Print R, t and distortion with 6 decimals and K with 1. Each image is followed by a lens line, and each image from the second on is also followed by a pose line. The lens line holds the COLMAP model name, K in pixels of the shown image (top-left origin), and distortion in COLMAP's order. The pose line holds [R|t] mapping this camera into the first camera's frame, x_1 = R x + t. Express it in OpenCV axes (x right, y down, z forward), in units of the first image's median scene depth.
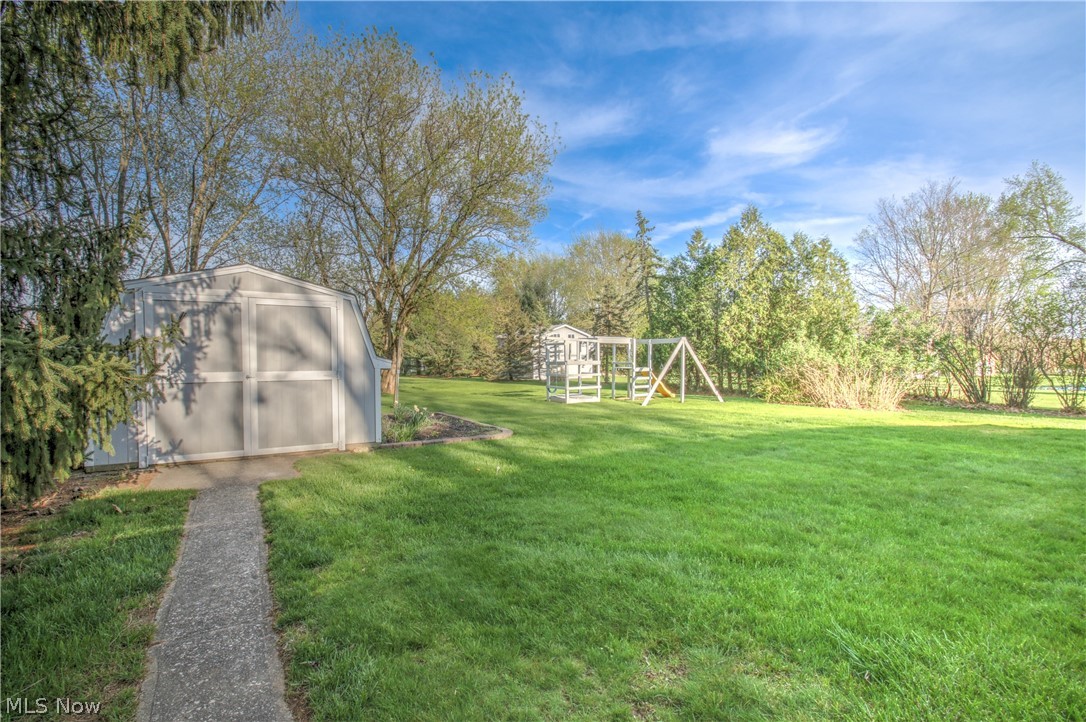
lens RADIAL K [[514.0, 0, 536.6], [0, 514.0, 360.8], [0, 0, 1]] dist [-0.008329, -0.003552]
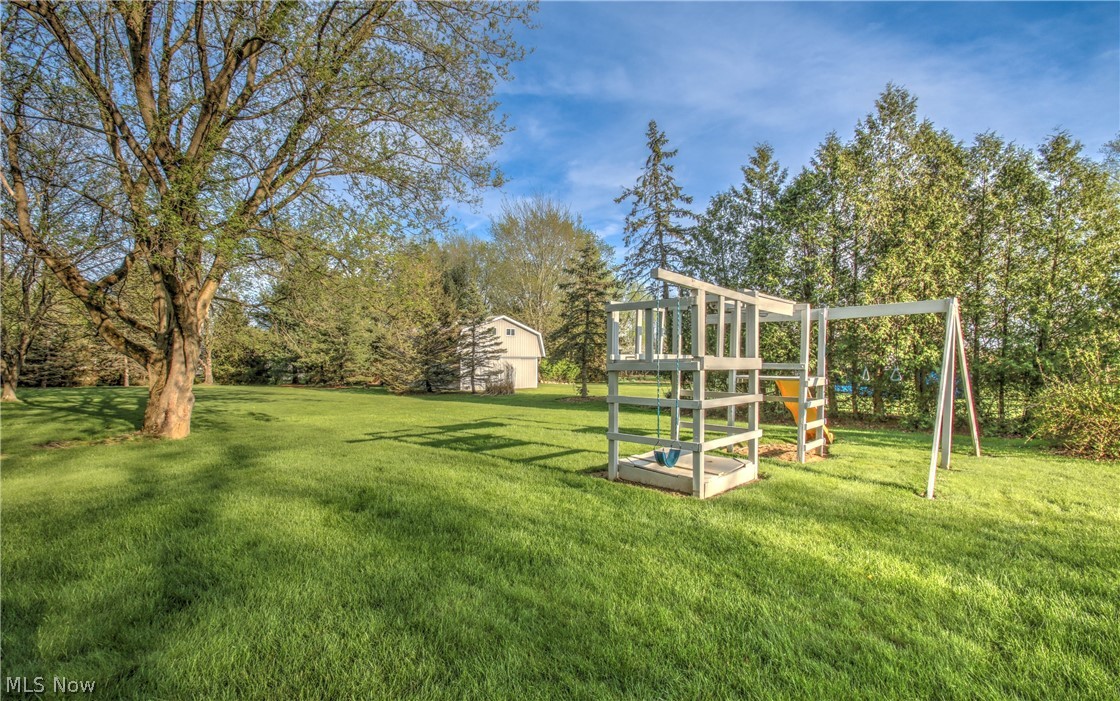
lens RADIAL K [[534.8, 0, 560.6], [0, 534.8, 376.2], [0, 0, 1]] dist [-0.011216, -0.000333]
pose [[0.976322, -0.001725, 0.216317, -0.043374], [-0.002370, 0.999823, 0.018668, 0.002809], [-0.216311, -0.018739, 0.976145, 0.338342]]
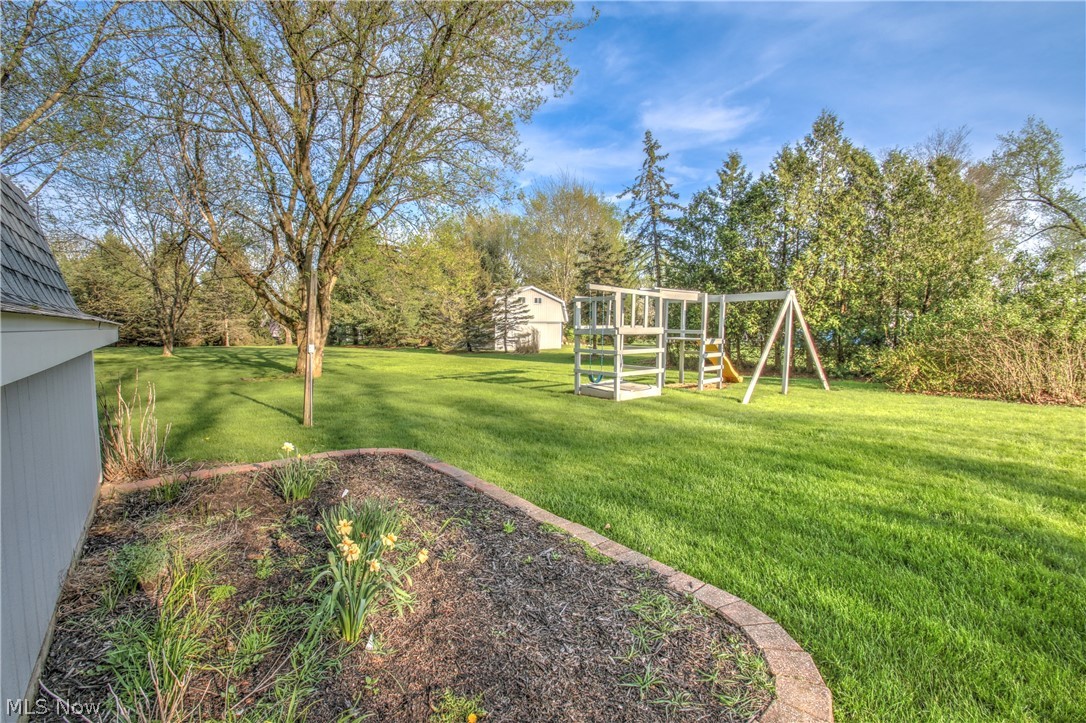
lens RADIAL K [[514.0, 0, 538.9], [0, 514.0, 369.0], [0, 0, 1]] dist [-0.008329, -0.003552]
pose [[0.993227, -0.007081, 0.115970, -0.046614], [-0.001938, 0.996992, 0.077475, 0.000992], [-0.116170, -0.077175, 0.990227, 0.205473]]
